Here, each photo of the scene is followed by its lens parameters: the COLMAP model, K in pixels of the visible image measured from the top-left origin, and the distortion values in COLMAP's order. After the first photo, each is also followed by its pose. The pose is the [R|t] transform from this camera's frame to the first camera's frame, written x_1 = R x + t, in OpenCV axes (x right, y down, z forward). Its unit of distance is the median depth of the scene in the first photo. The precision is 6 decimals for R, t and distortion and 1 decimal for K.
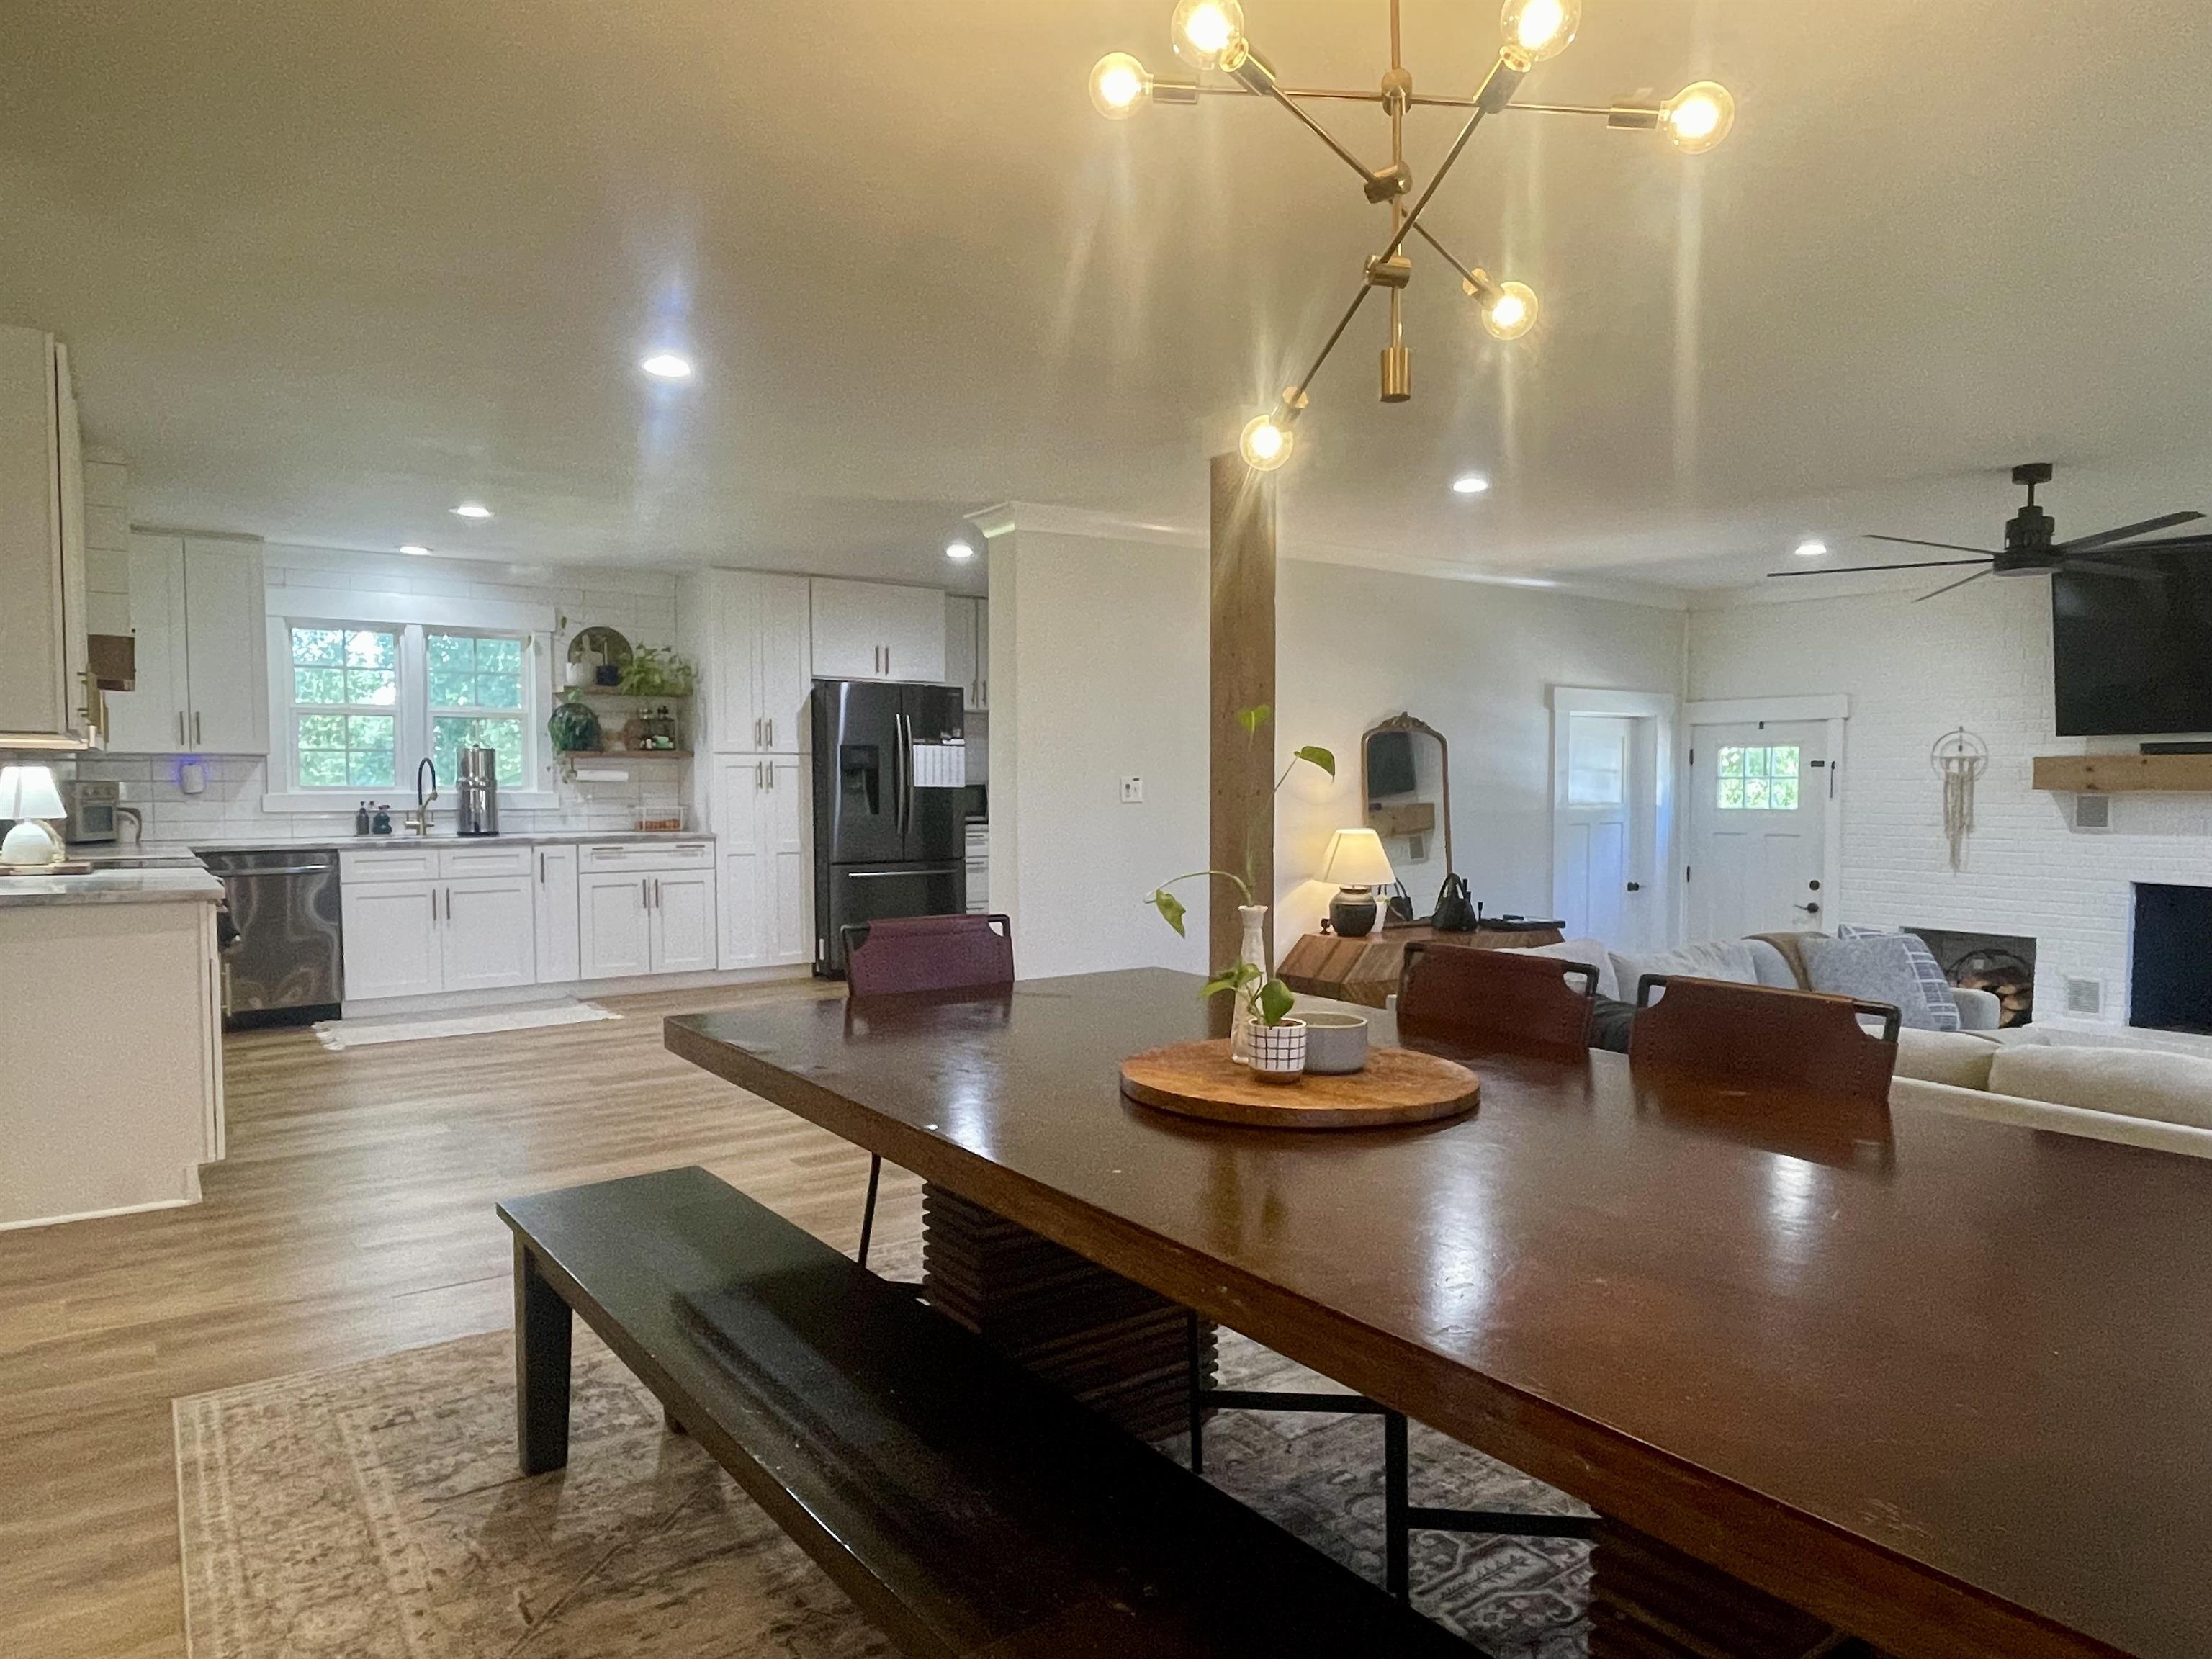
lens RADIAL K [[1356.3, 0, 1106.0], [0, 1356.3, 829.5], [0, 0, 1]] dist [0.001653, -0.002556]
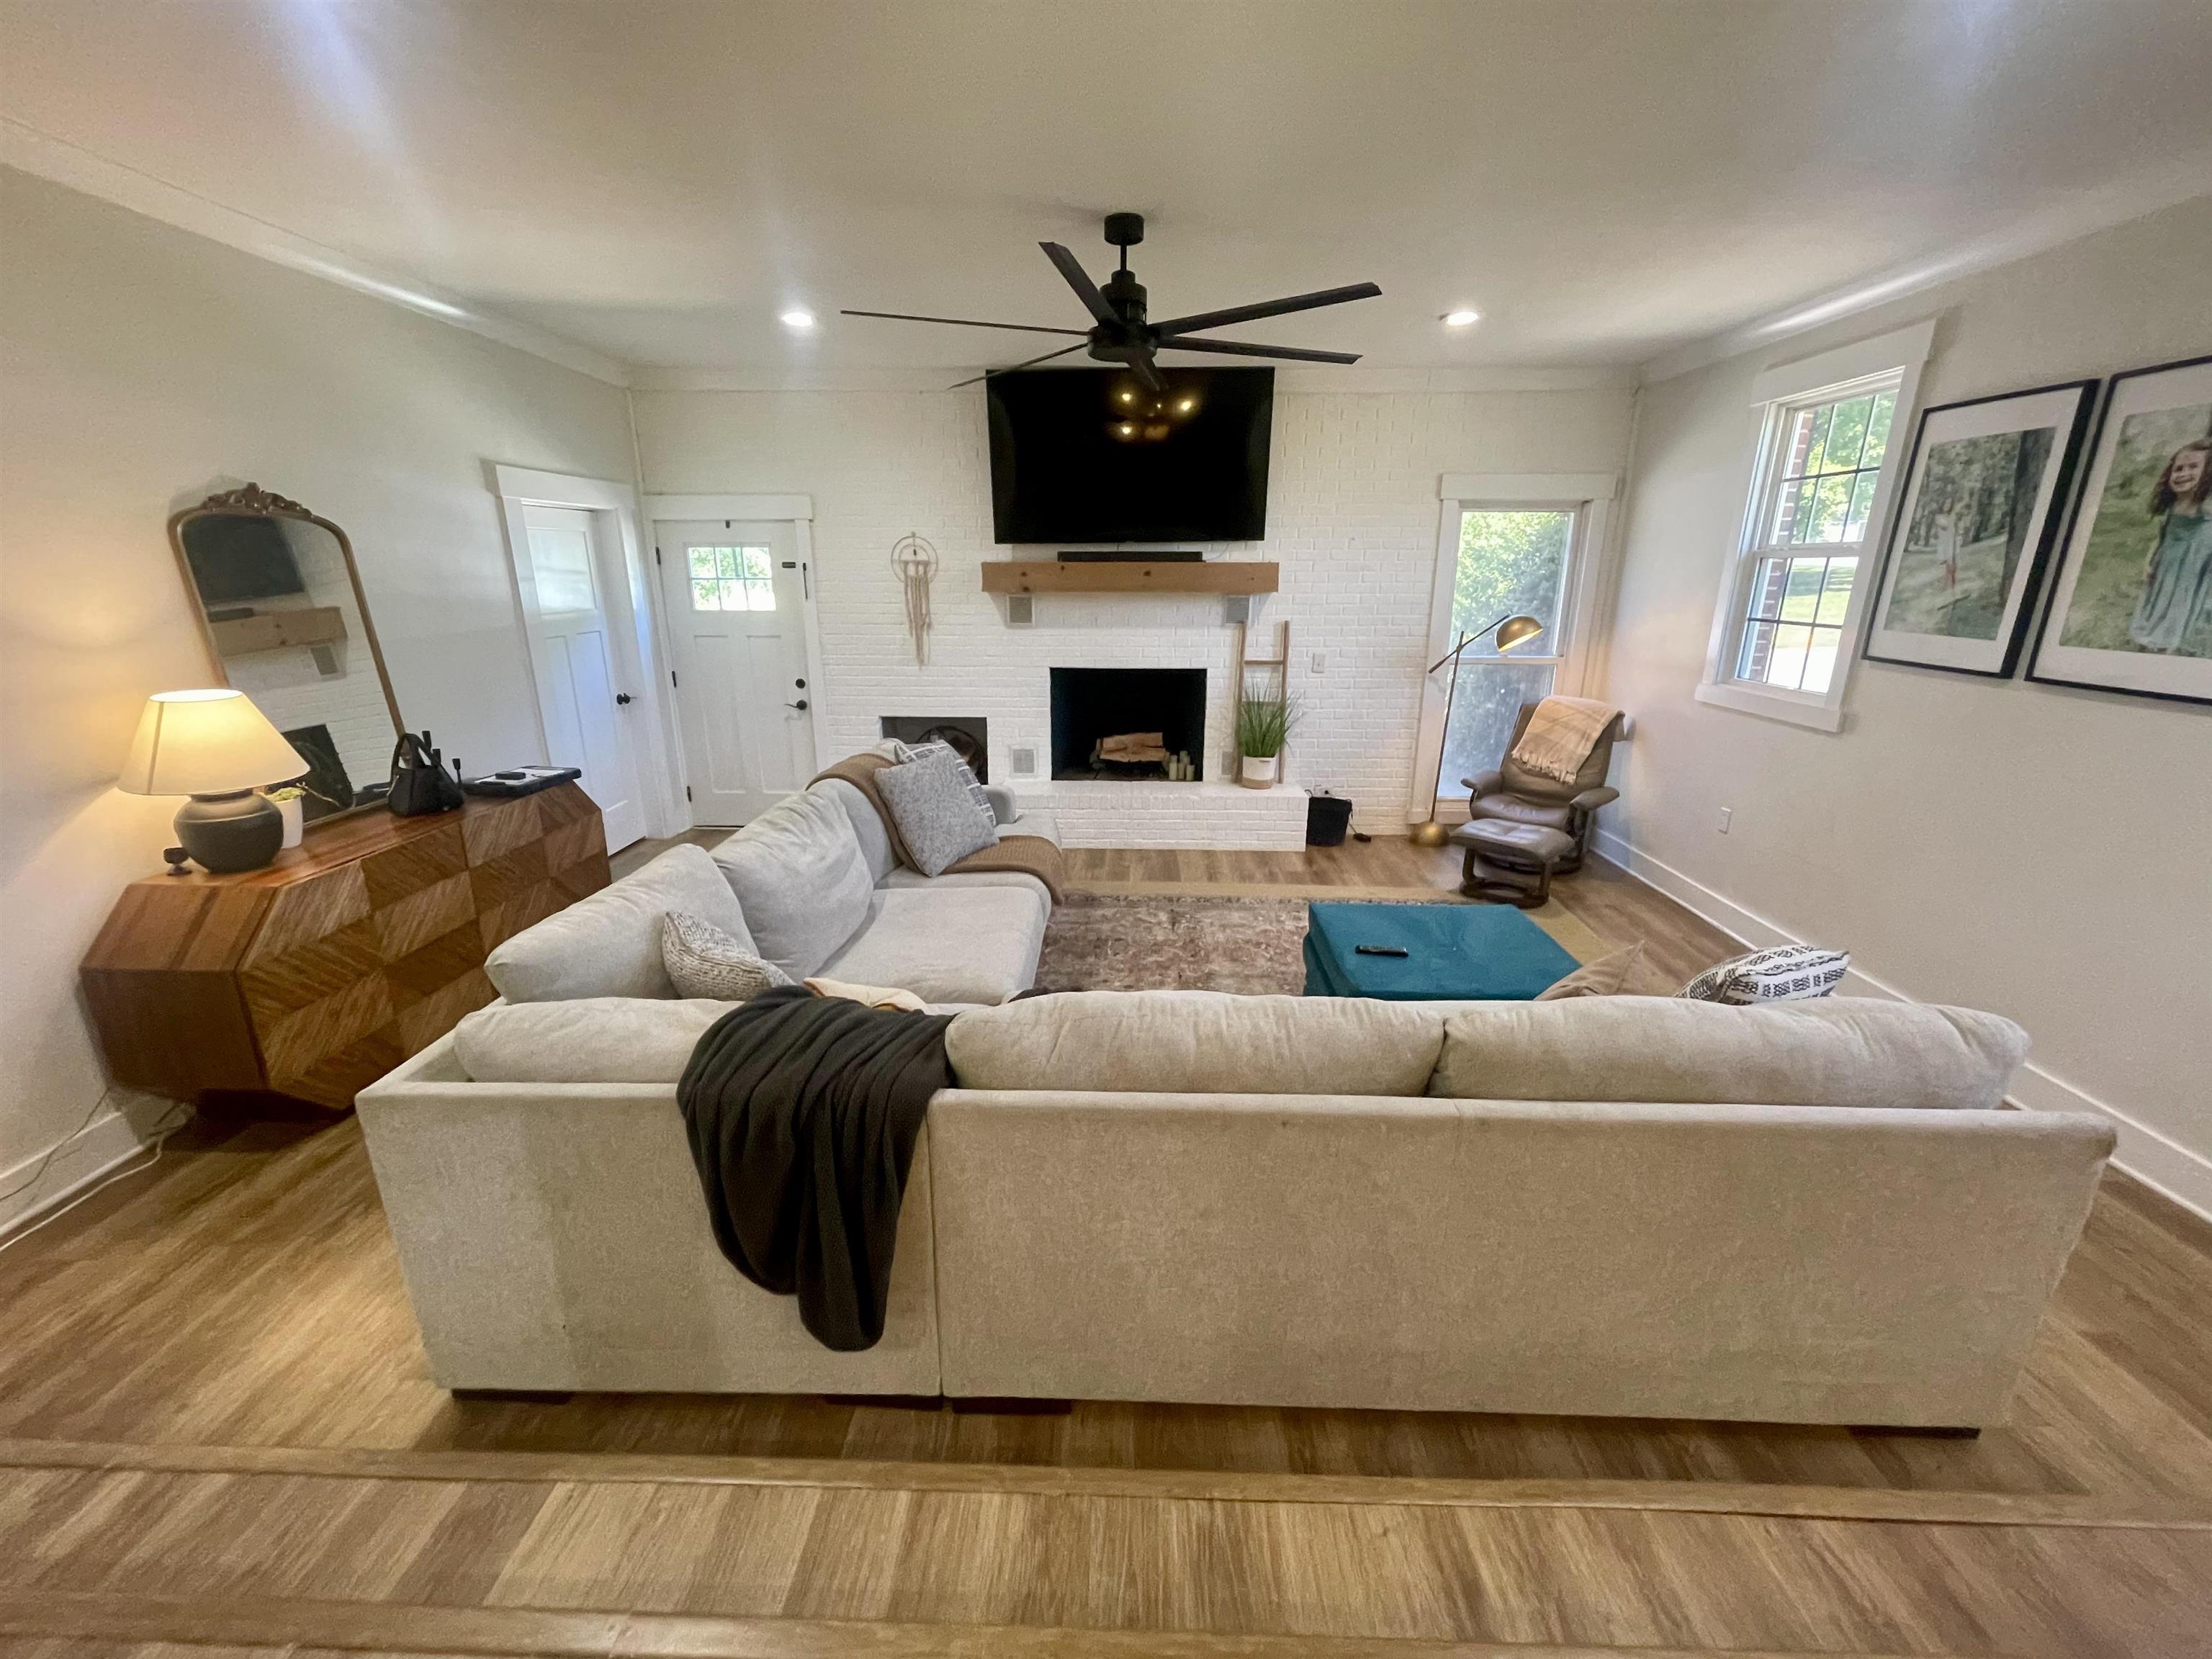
lens RADIAL K [[922.1, 0, 1107.5], [0, 922.1, 852.0], [0, 0, 1]] dist [0.000638, 0.000246]
pose [[0.606246, -0.236049, 0.759438, 0.091302], [0.026910, 0.960477, 0.277054, -0.029300], [-0.794822, -0.147526, 0.588638, 0.392326]]
